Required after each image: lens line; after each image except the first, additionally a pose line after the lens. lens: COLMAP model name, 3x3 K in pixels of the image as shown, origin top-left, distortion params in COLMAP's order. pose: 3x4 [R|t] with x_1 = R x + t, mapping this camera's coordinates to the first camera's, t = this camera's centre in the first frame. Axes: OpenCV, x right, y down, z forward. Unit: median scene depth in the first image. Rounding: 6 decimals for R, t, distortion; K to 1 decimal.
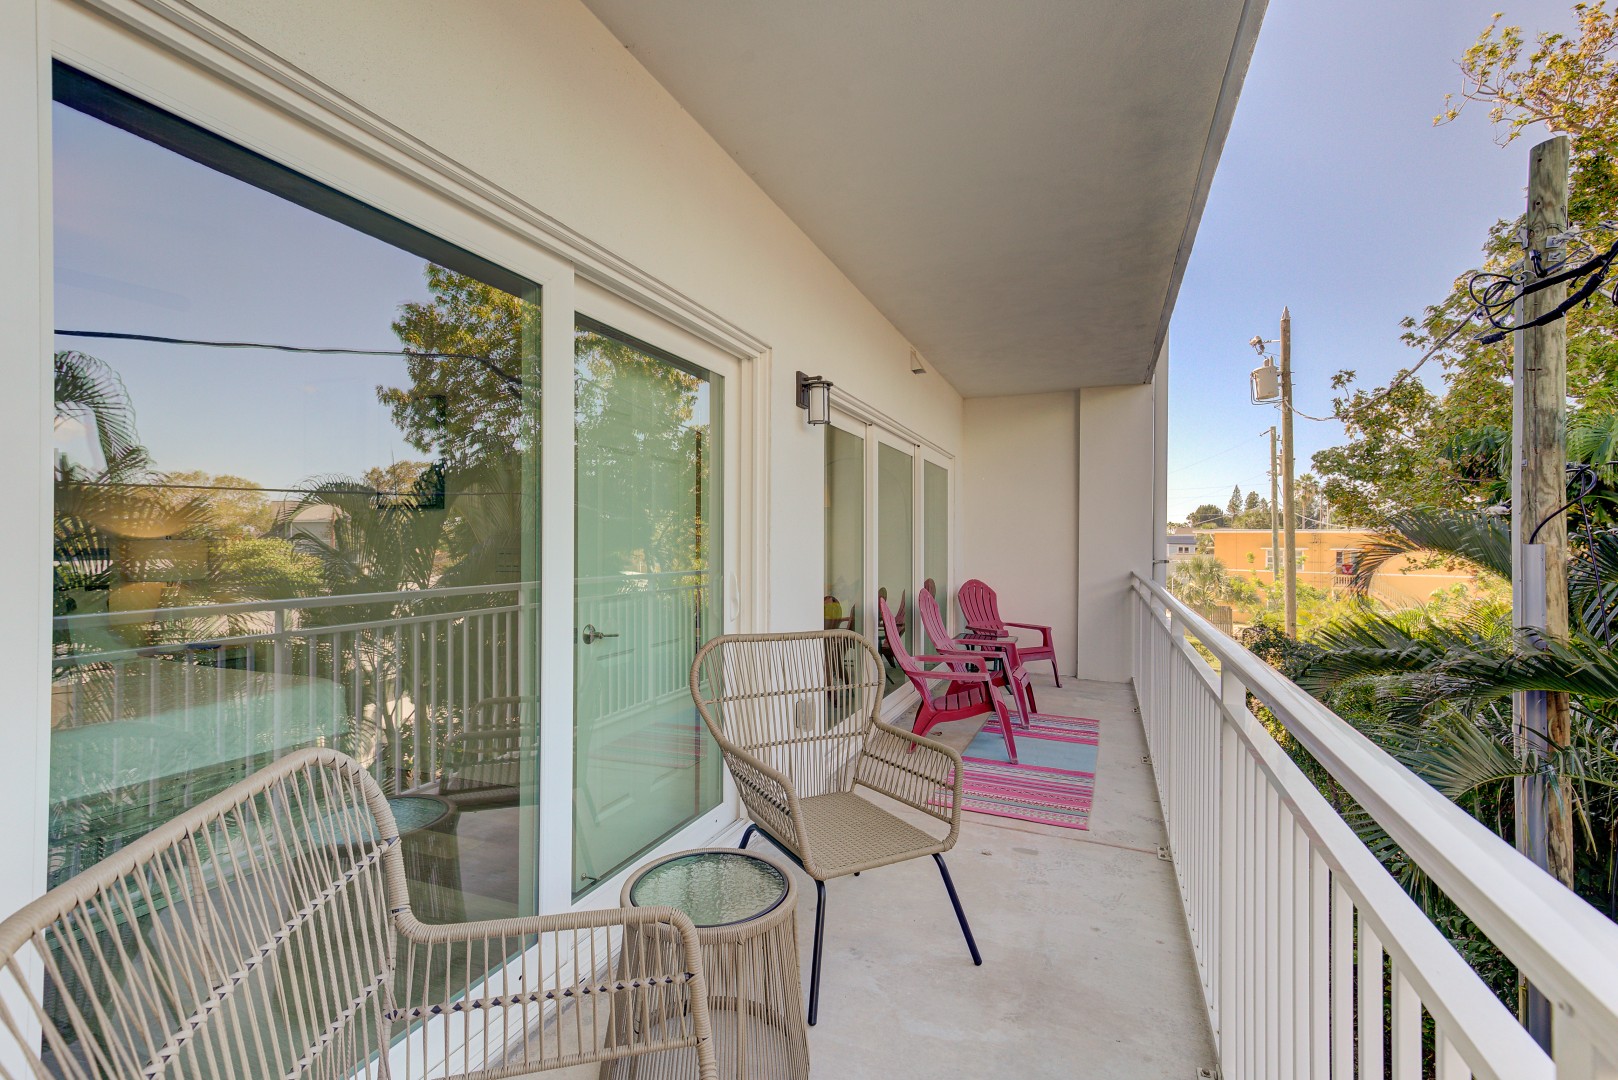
lens RADIAL K [[724.8, 0, 810.5], [0, 724.8, 538.6], [0, 0, 1]] dist [0.018414, 0.000376]
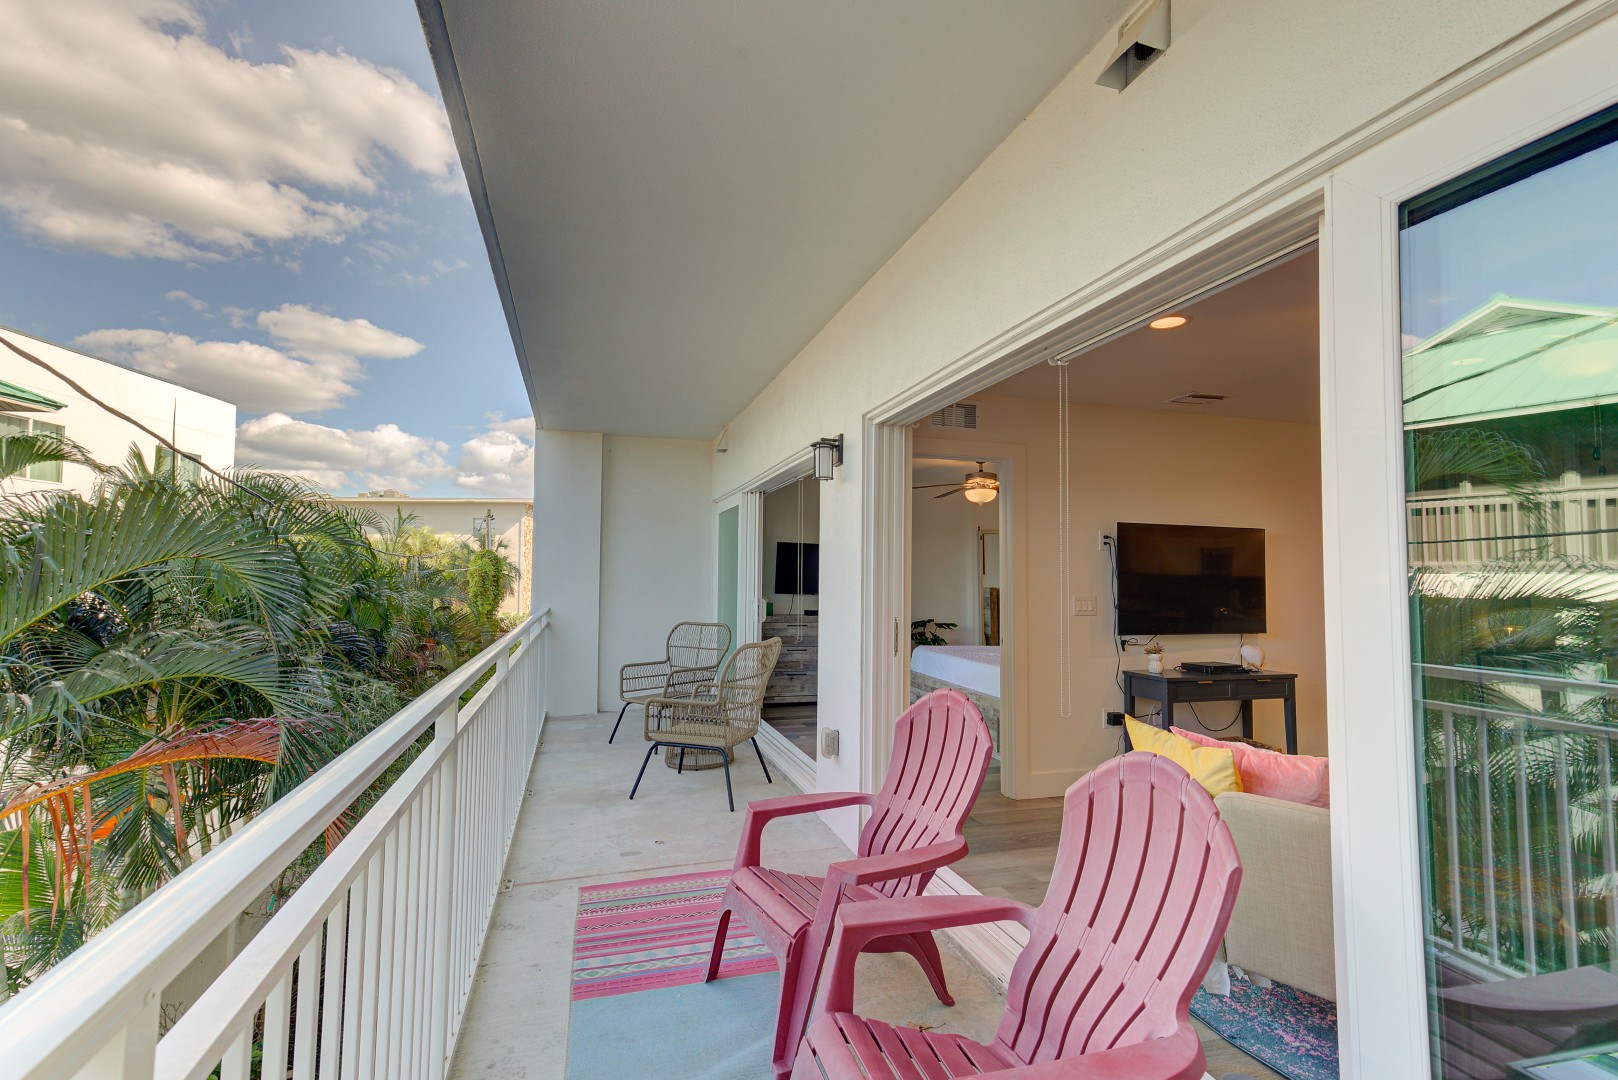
lens RADIAL K [[724.8, 0, 810.5], [0, 724.8, 538.6], [0, 0, 1]] dist [0.018414, 0.000376]
pose [[-0.772080, -0.039375, -0.634305, 0.767012], [-0.004126, 0.998368, -0.056952, -0.004228], [0.635512, -0.041354, -0.770982, 1.939148]]
